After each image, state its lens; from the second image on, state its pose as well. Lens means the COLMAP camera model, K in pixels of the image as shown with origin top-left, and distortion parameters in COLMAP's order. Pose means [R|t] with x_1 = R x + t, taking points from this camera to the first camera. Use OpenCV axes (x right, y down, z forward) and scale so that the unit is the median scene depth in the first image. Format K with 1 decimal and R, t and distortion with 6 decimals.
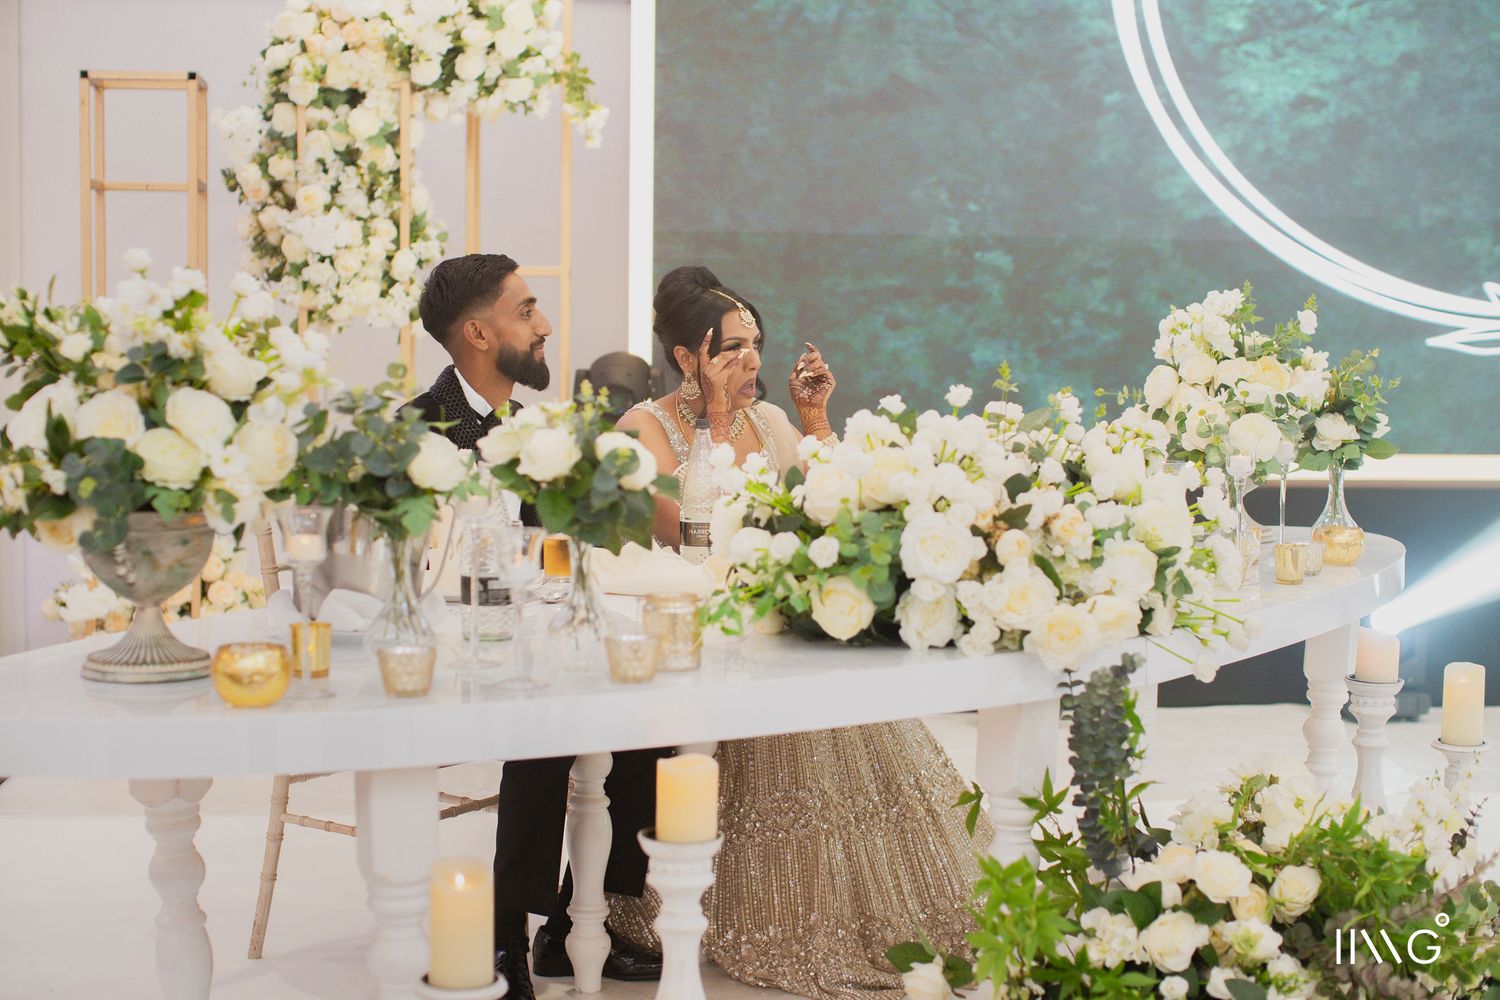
lens RADIAL K [[2232.5, 0, 750.0], [0, 2232.5, 569.6], [0, 0, 1]] dist [-0.197445, 0.513821]
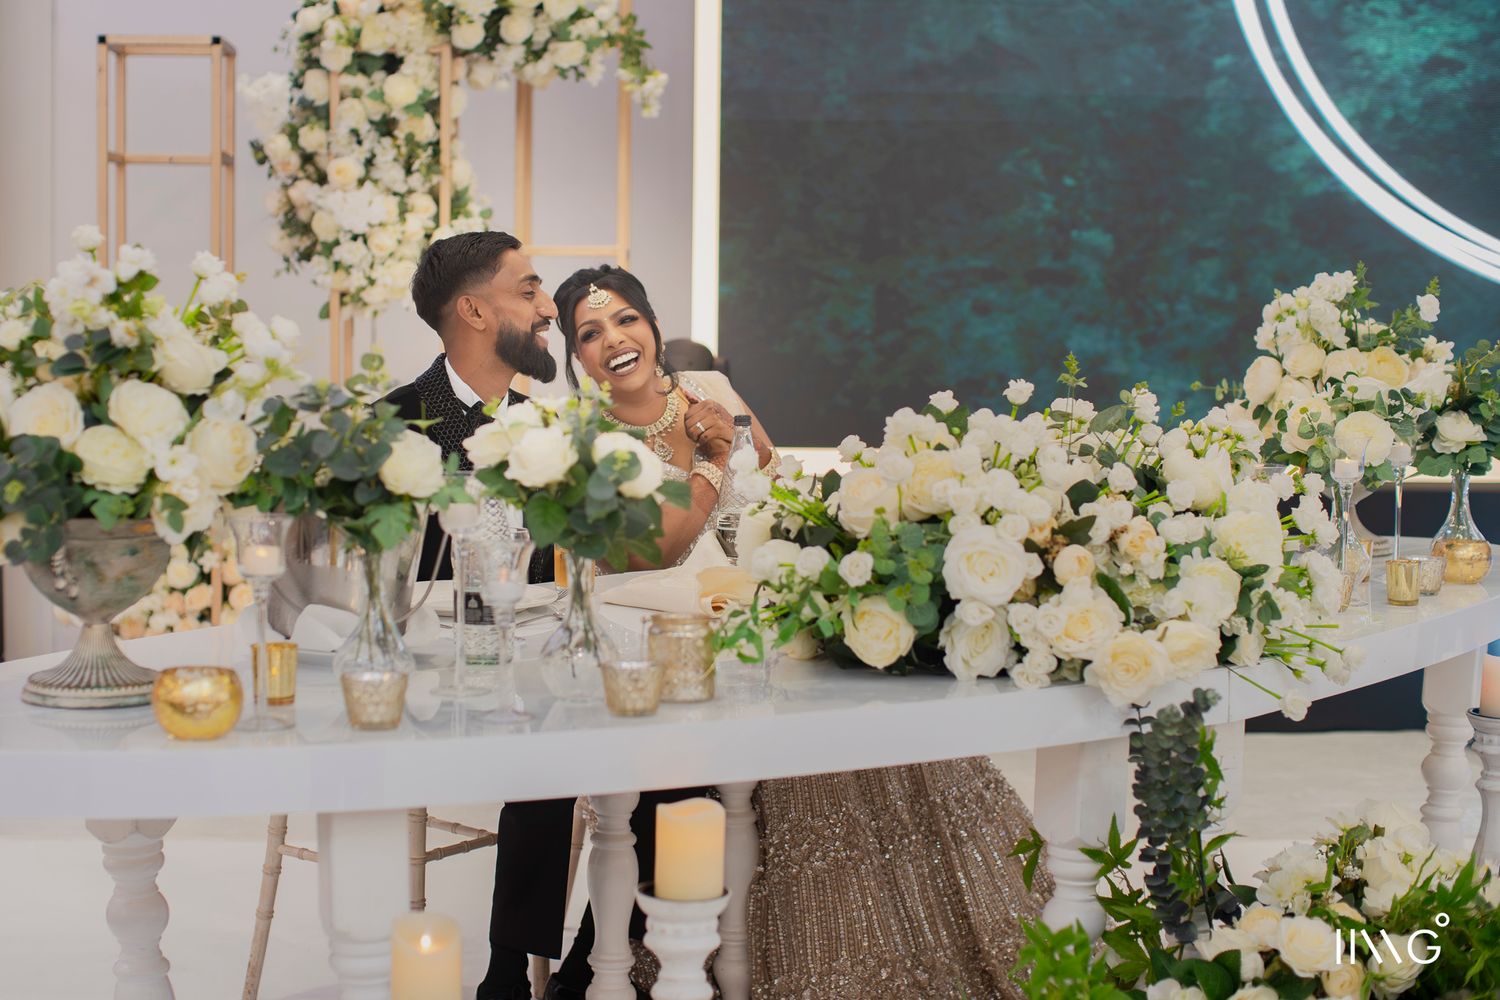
lens RADIAL K [[2284.6, 0, 750.0], [0, 2284.6, 500.0], [0, 0, 1]] dist [-0.183498, 0.484298]
pose [[0.997623, 0.007542, -0.068493, 0.049112], [-0.009250, 0.999653, -0.024656, -0.011560], [0.068283, 0.025231, 0.997347, 0.089539]]
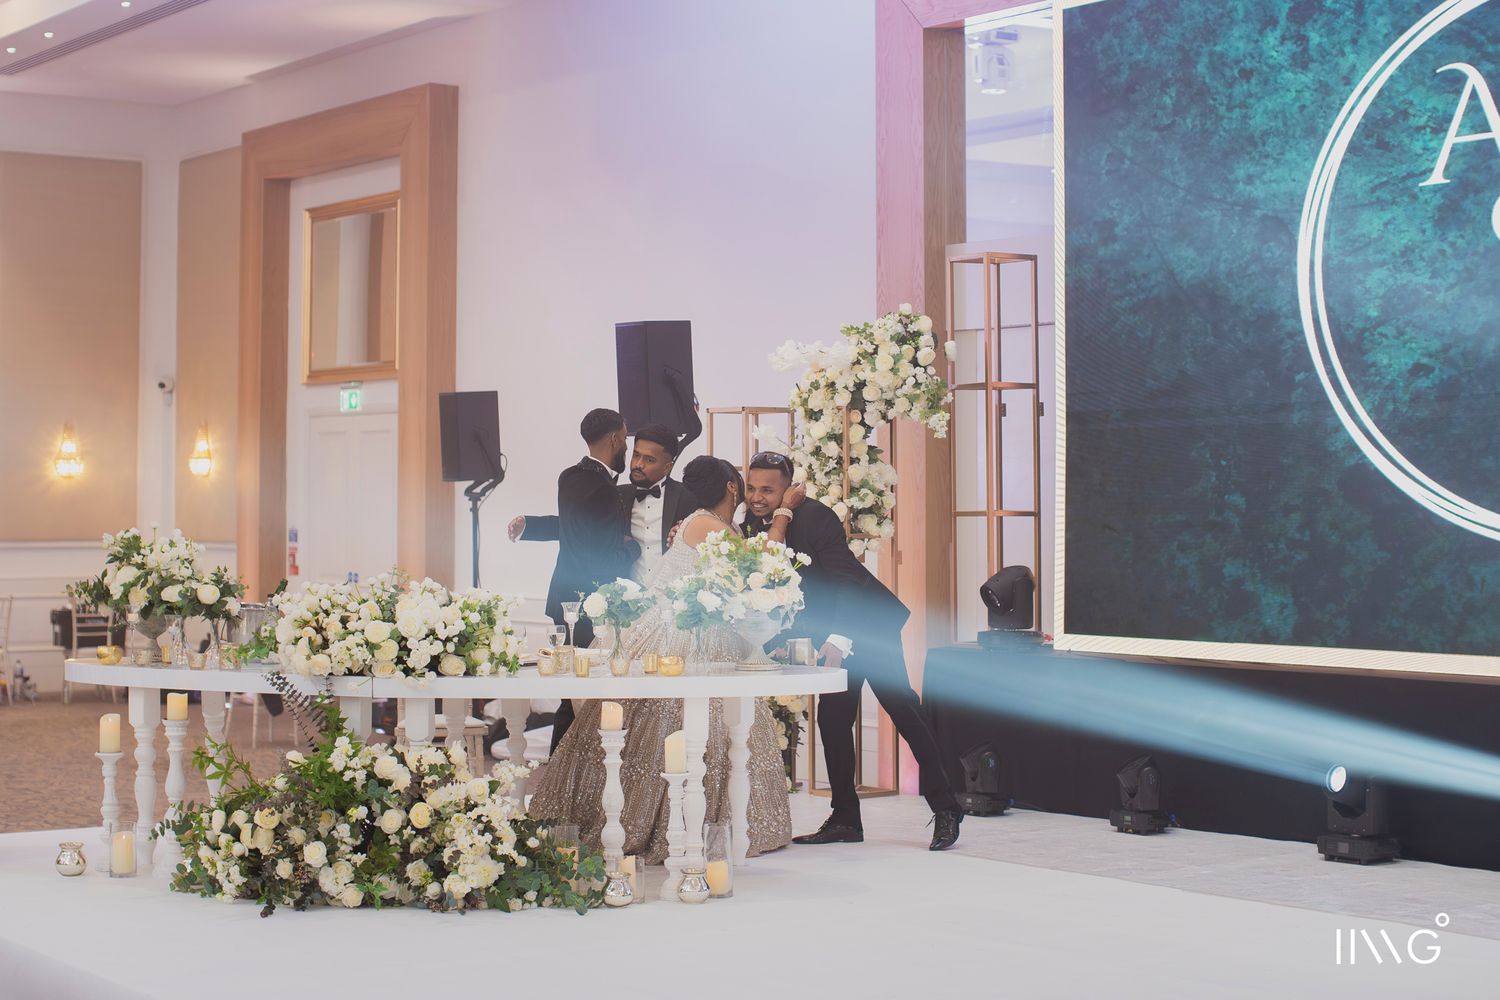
lens RADIAL K [[2284.6, 0, 750.0], [0, 2284.6, 500.0], [0, 0, 1]] dist [-0.183498, 0.484298]
pose [[0.540064, -0.013488, -0.841516, 1.595145], [-0.087784, 0.993515, -0.072262, -0.018968], [0.837033, 0.112898, 0.535378, 0.009902]]
